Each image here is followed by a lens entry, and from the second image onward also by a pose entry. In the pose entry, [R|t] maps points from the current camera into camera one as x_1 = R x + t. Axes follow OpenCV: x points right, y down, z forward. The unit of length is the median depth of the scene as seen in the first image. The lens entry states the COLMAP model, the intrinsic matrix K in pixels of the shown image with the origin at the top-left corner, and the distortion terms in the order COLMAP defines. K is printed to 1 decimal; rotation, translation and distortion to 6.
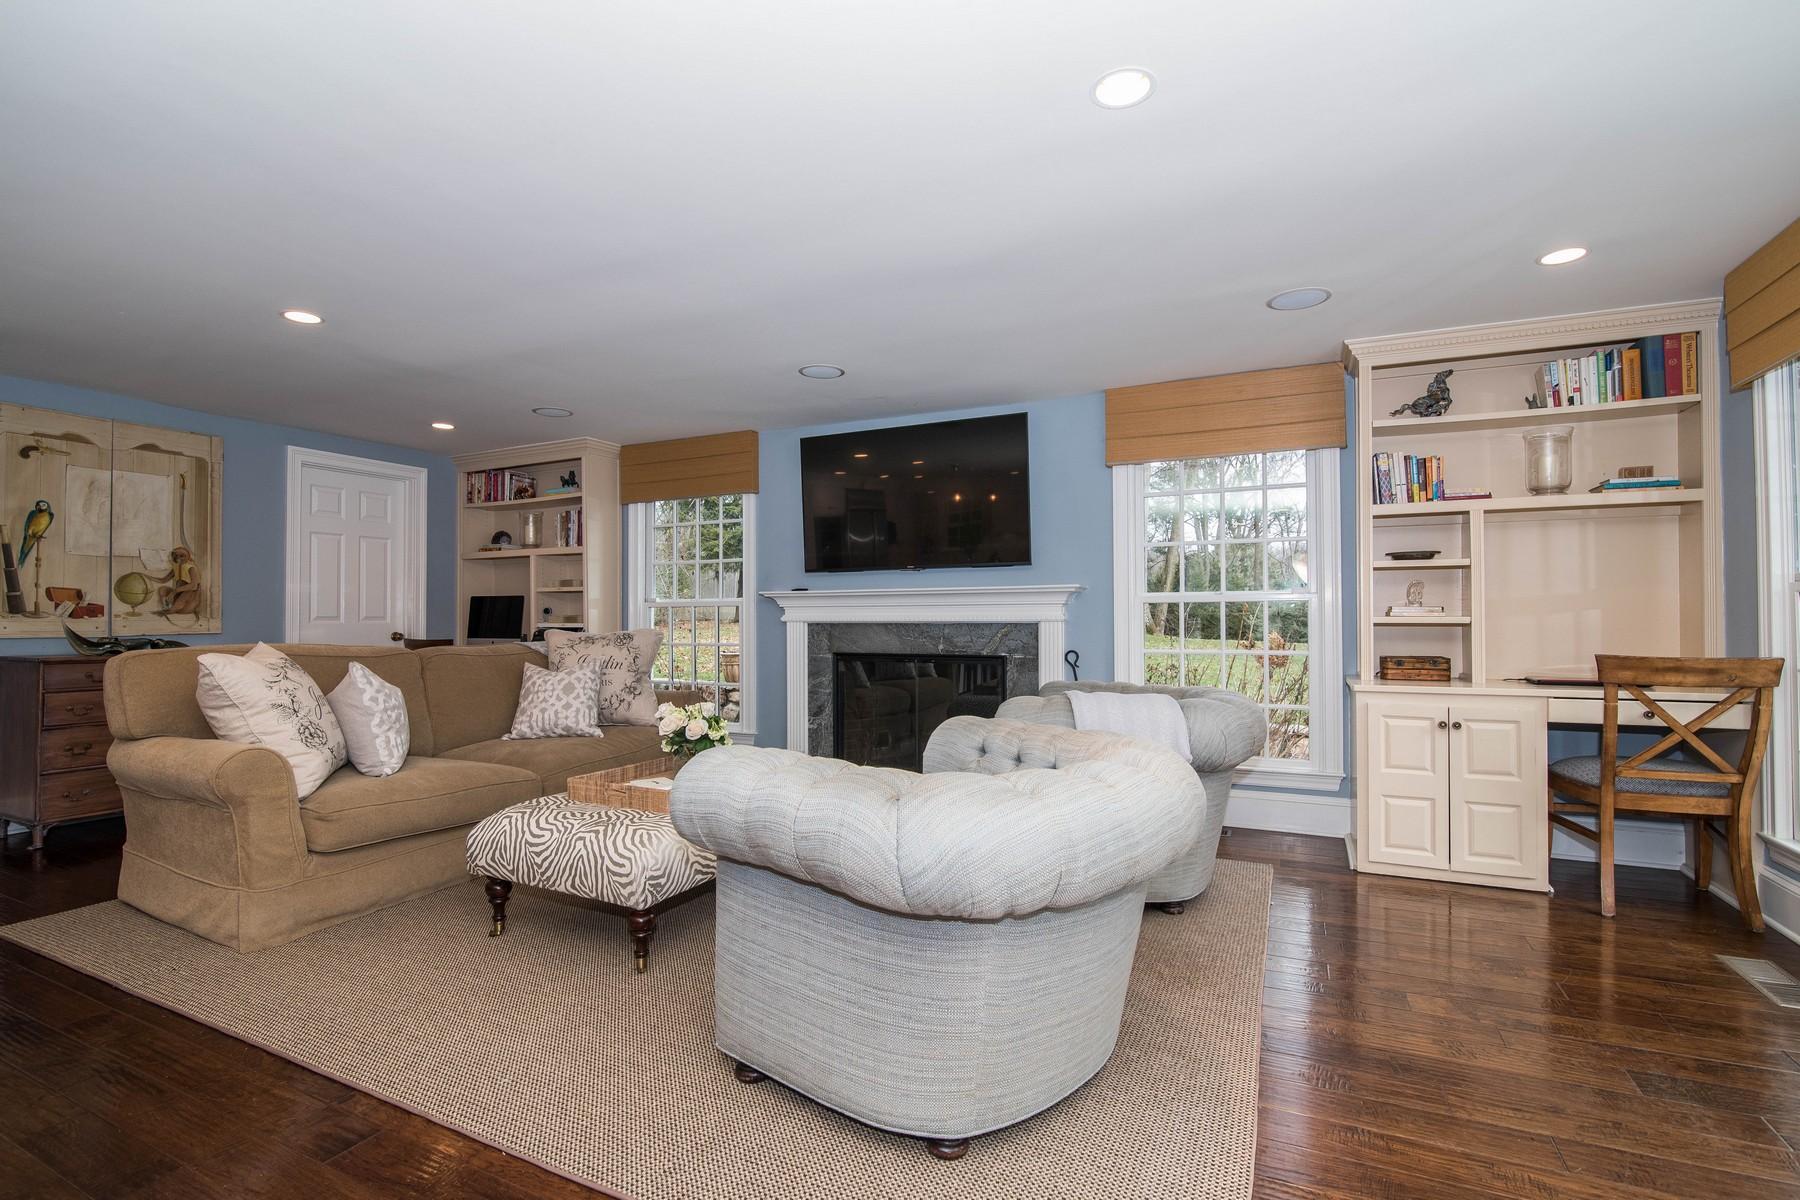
lens RADIAL K [[833.3, 0, 896.5], [0, 833.3, 606.6], [0, 0, 1]] dist [-0.014726, -0.001001]
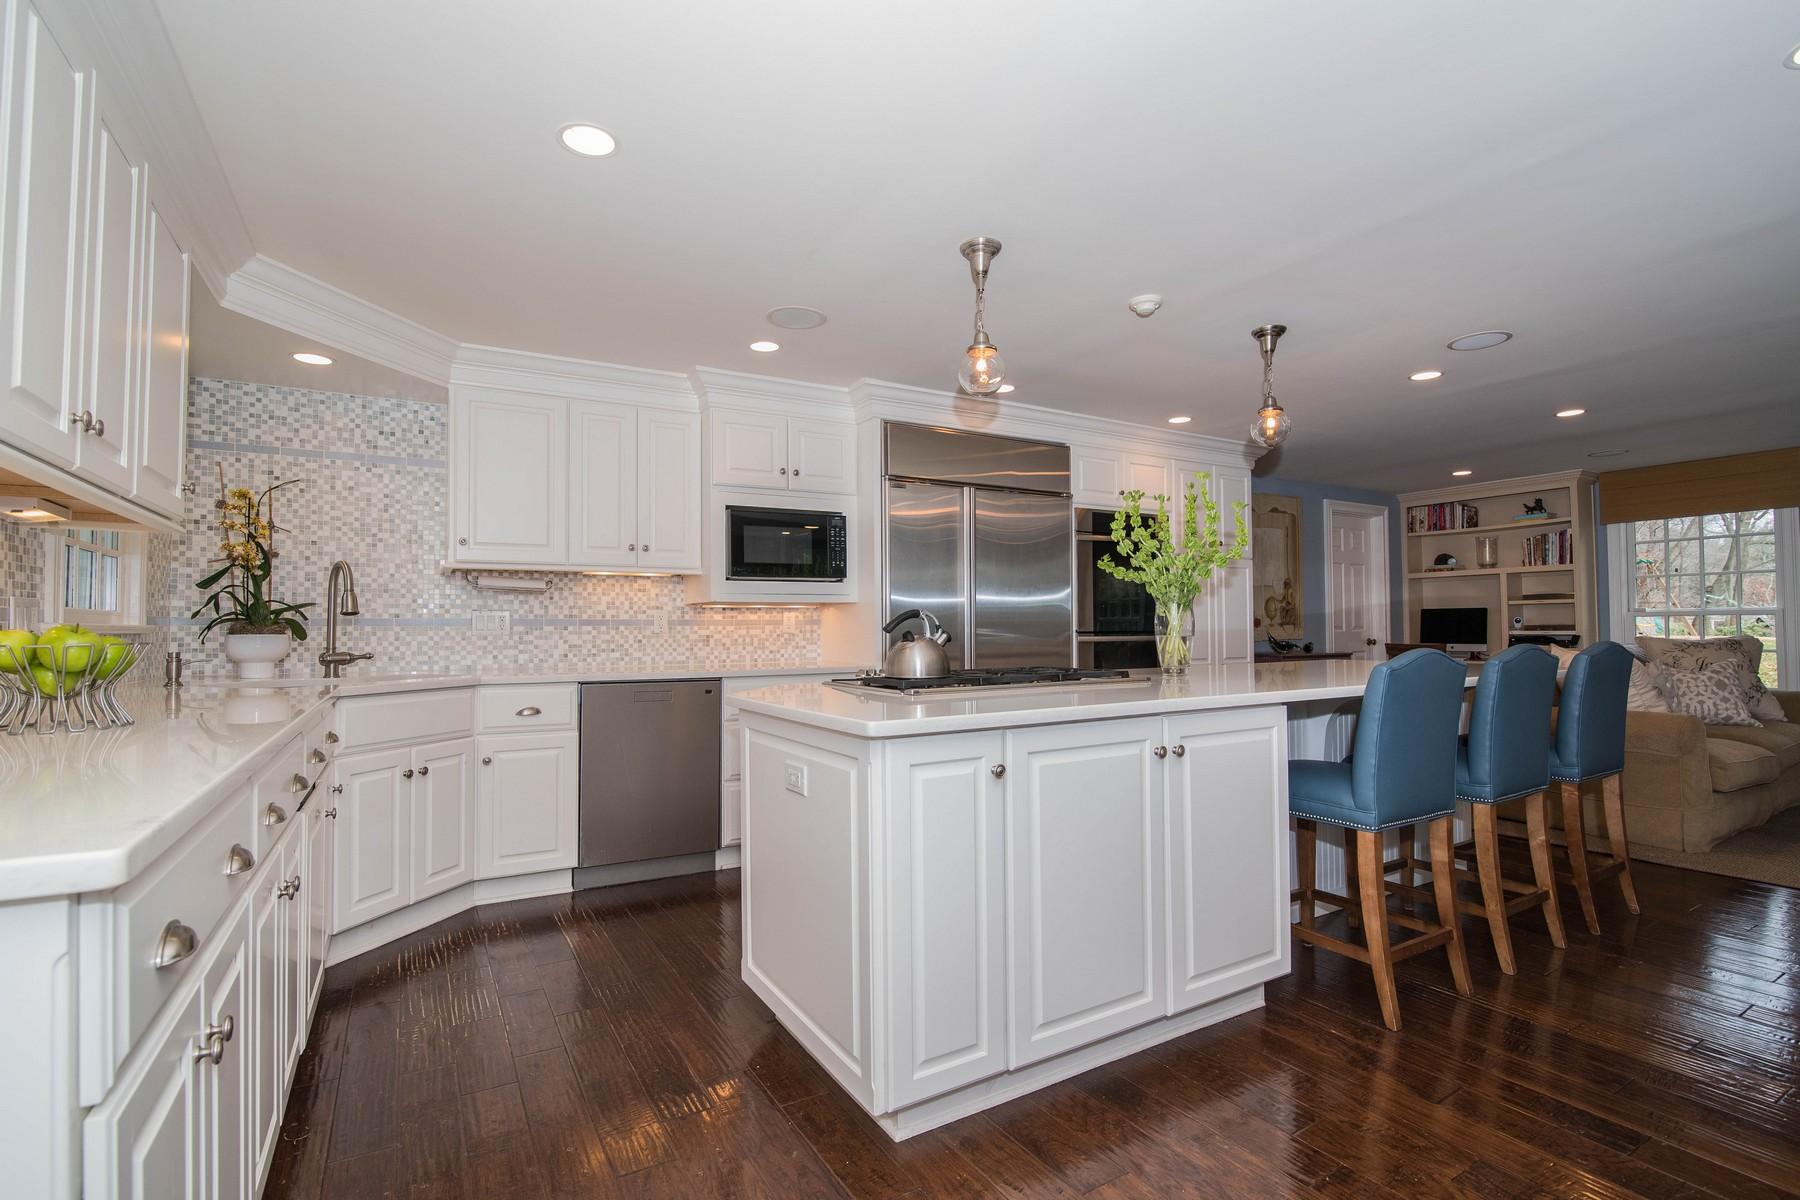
lens RADIAL K [[833.3, 0, 915.7], [0, 833.3, 601.0], [0, 0, 1]] dist [-0.014726, -0.001001]
pose [[0.837241, -0.020232, -0.546459, -0.793817], [0.011165, 0.999739, -0.019908, -0.013935], [0.546720, 0.010566, 0.837249, -0.699274]]
